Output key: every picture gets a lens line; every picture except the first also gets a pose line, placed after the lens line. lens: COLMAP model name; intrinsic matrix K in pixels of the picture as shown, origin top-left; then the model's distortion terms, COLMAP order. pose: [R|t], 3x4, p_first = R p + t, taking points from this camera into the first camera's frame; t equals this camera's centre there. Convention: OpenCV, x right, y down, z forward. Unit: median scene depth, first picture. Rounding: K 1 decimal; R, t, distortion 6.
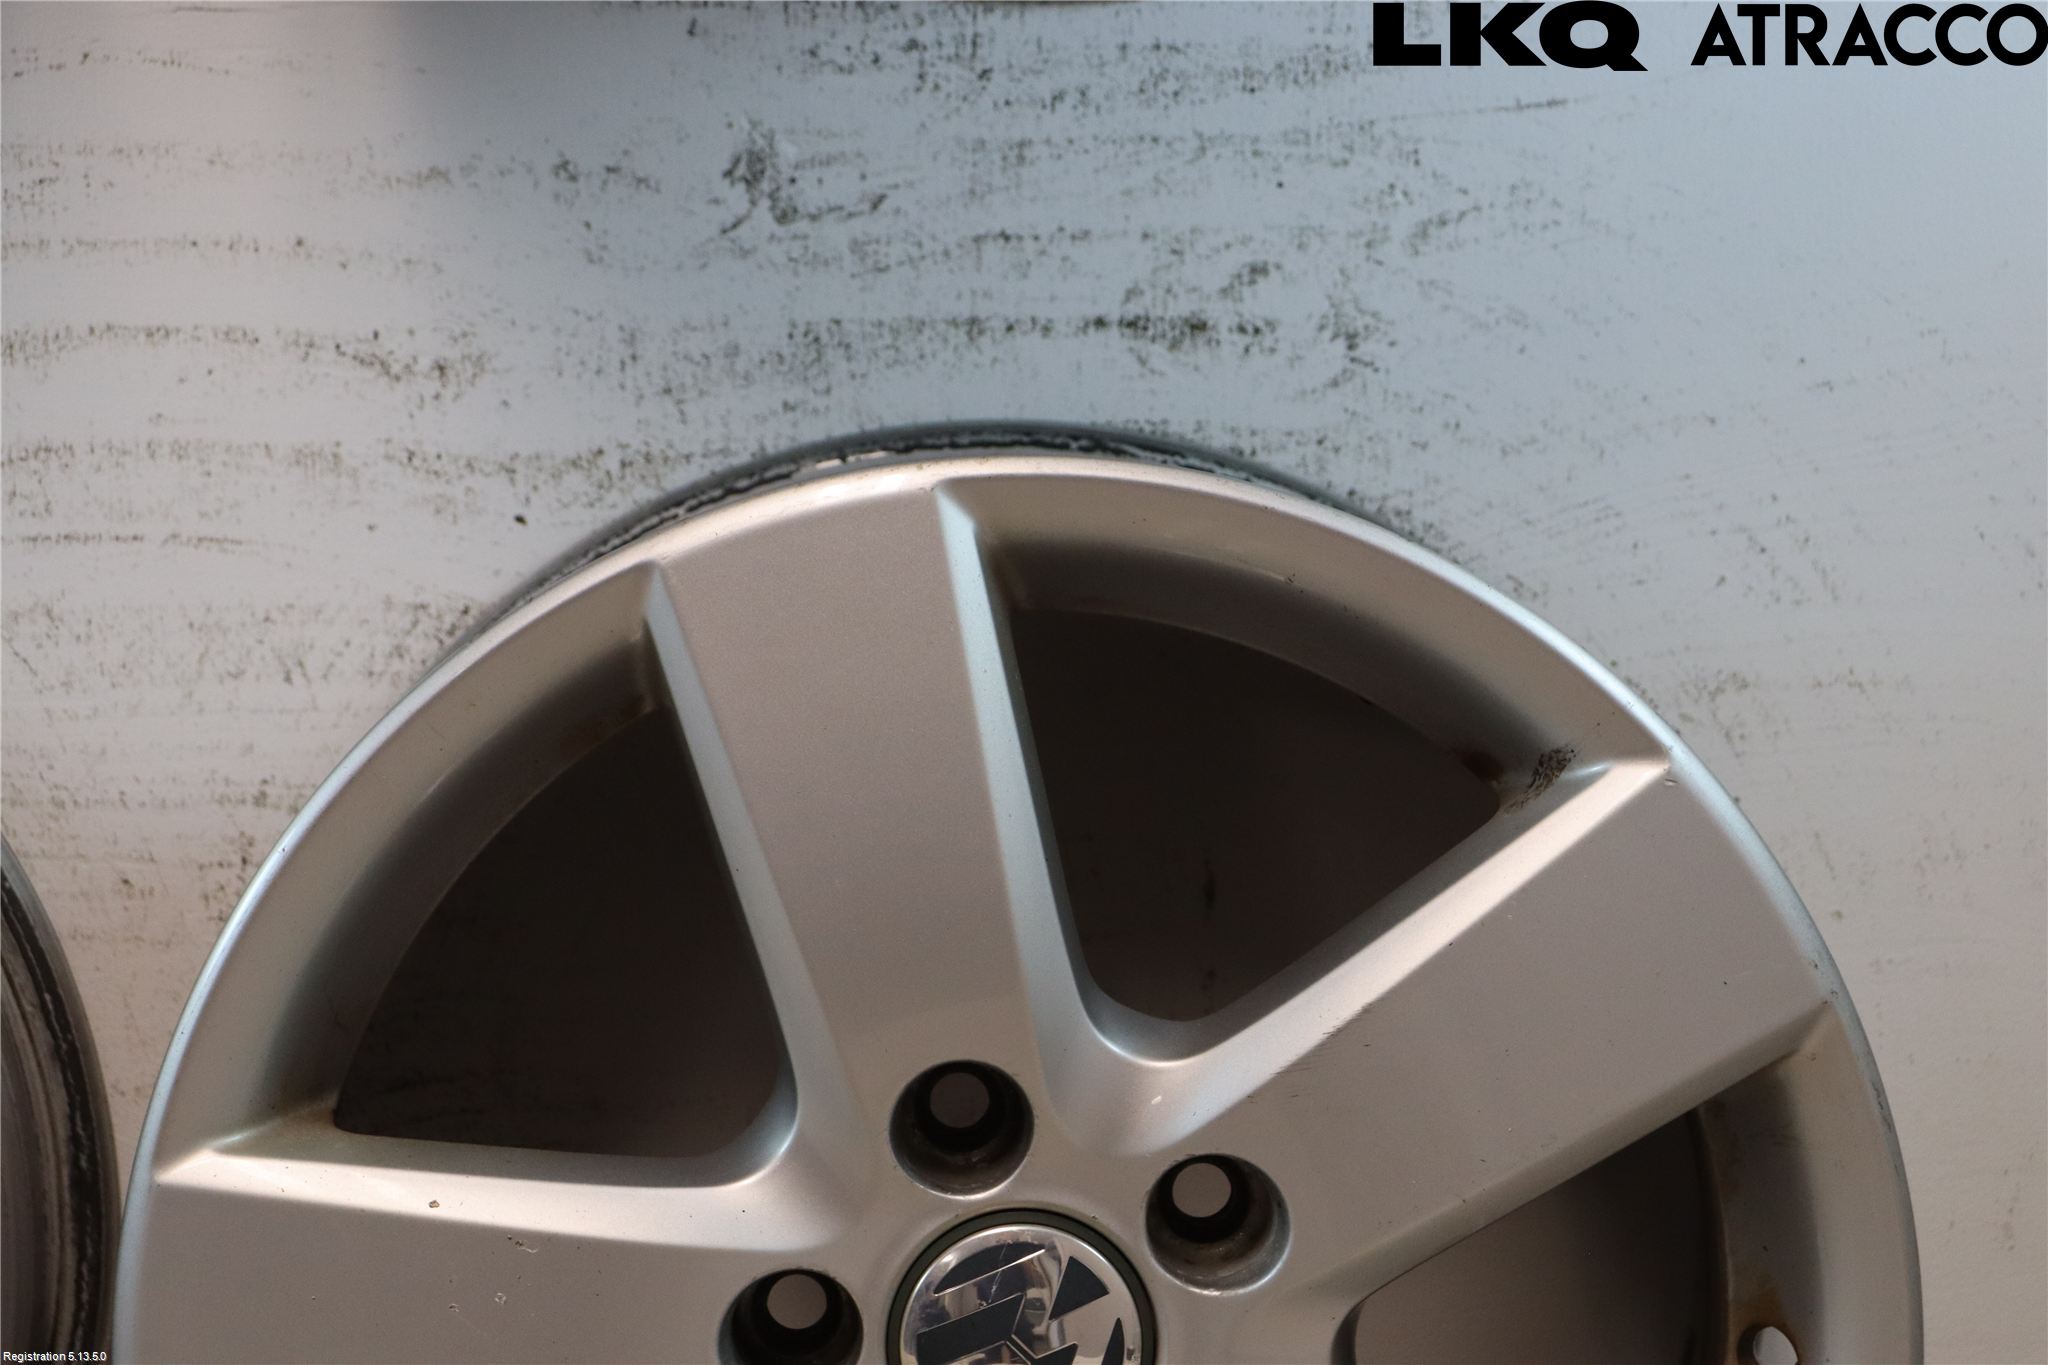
lens RADIAL K [[5078.3, 0, 1016.8], [0, 5078.3, 685.5], [0, 0, 1]] dist [0.478658, 0.000000]
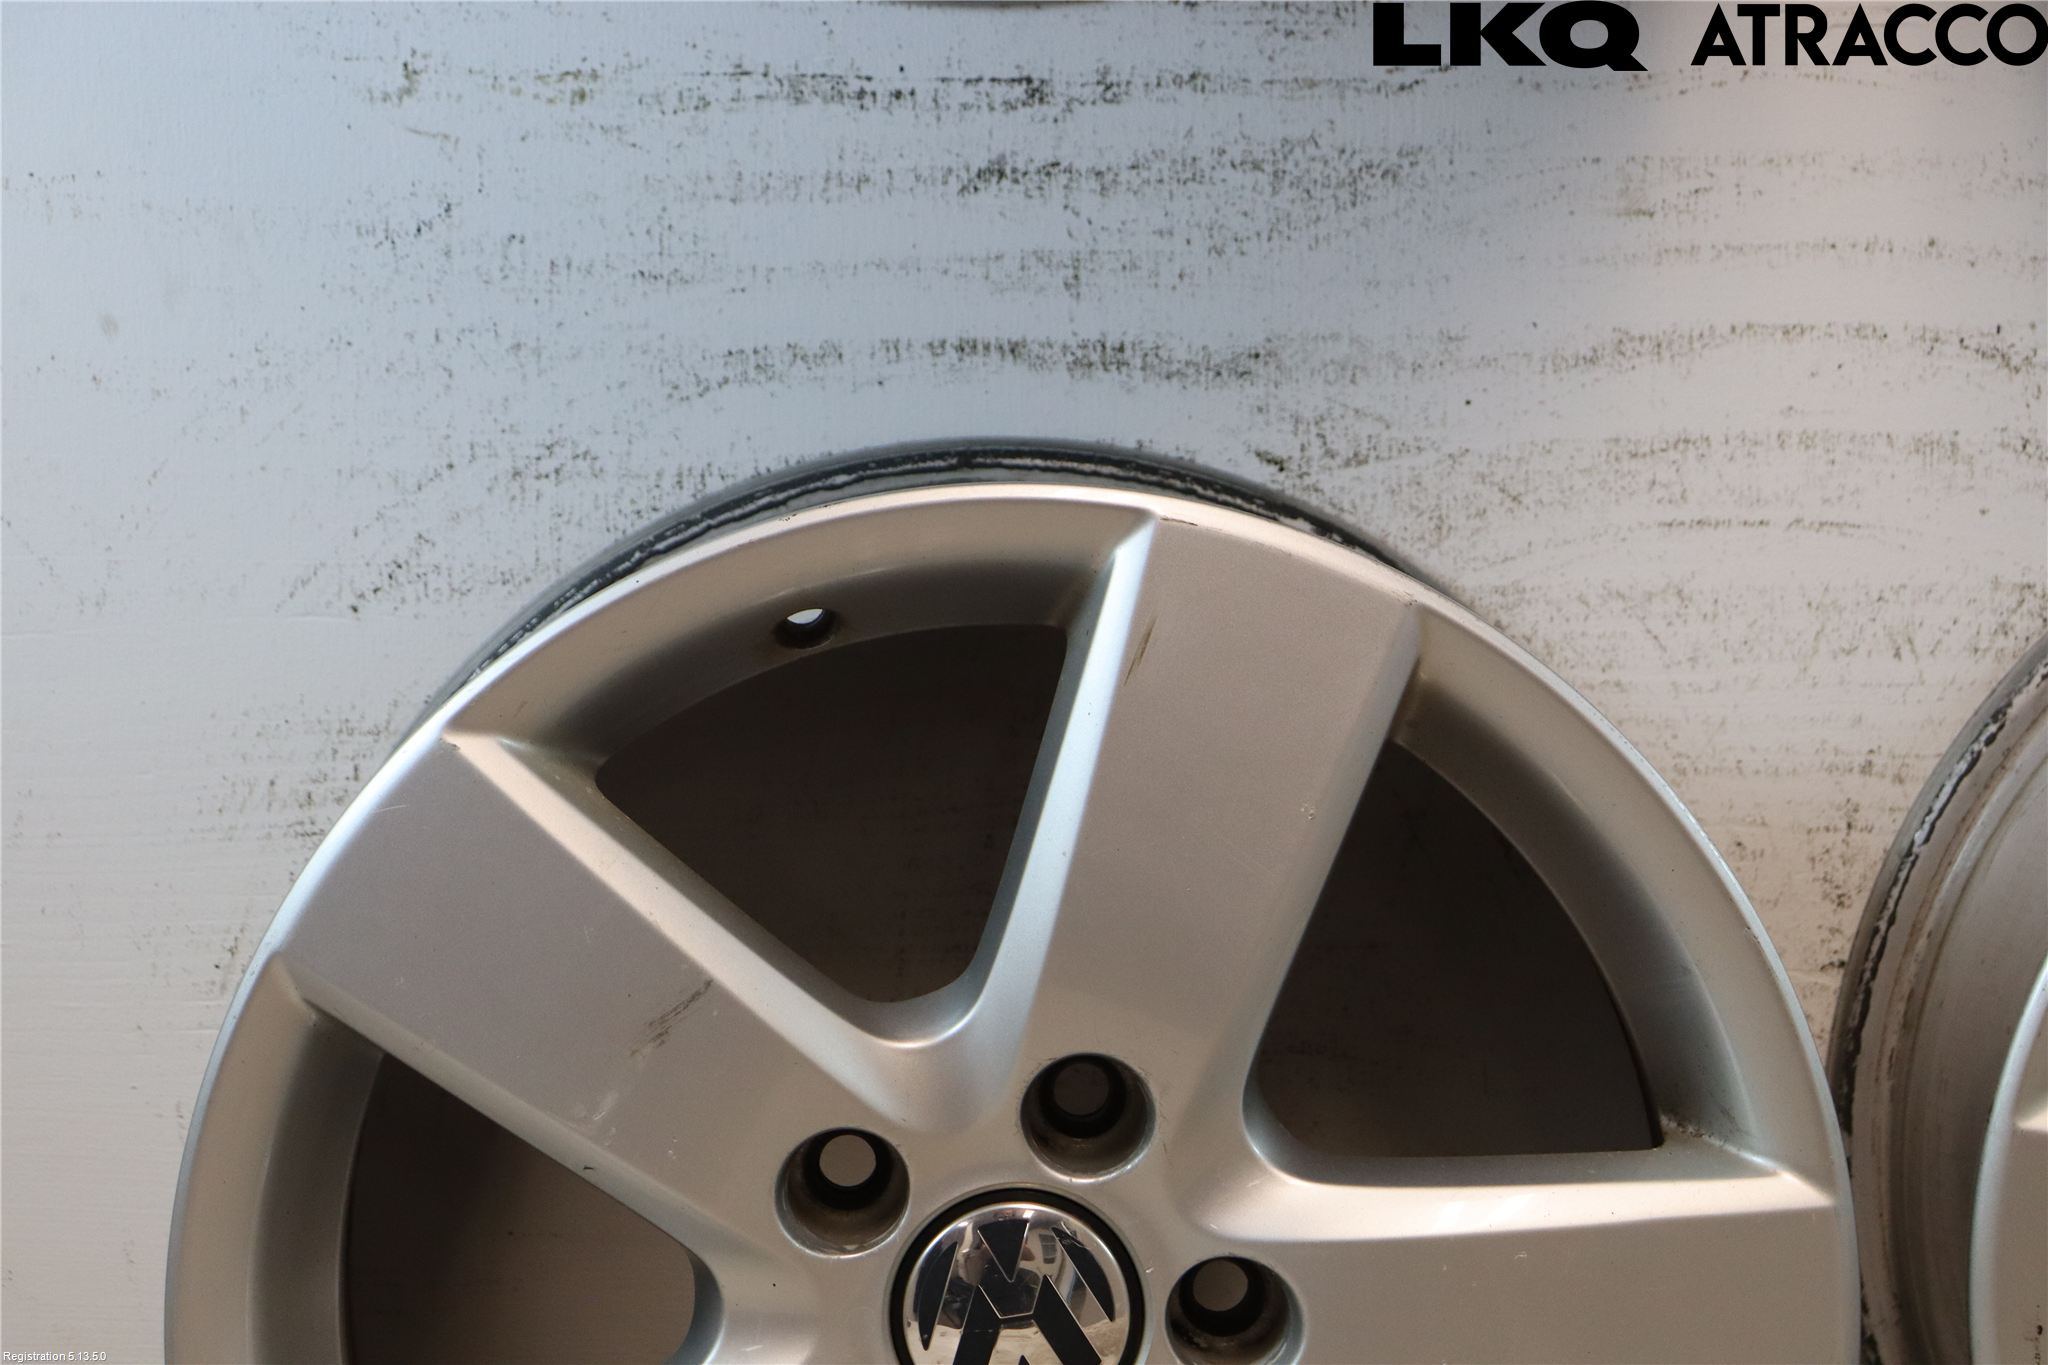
lens RADIAL K [[5078.3, 0, 1014.7], [0, 5078.3, 686.5], [0, 0, 1]] dist [0.478658, 0.000000]
pose [[0.999854, 0.002136, 0.016943, -0.344905], [-0.002311, 0.999944, 0.010347, -0.005377], [-0.016920, -0.010385, 0.999803, -0.061973]]
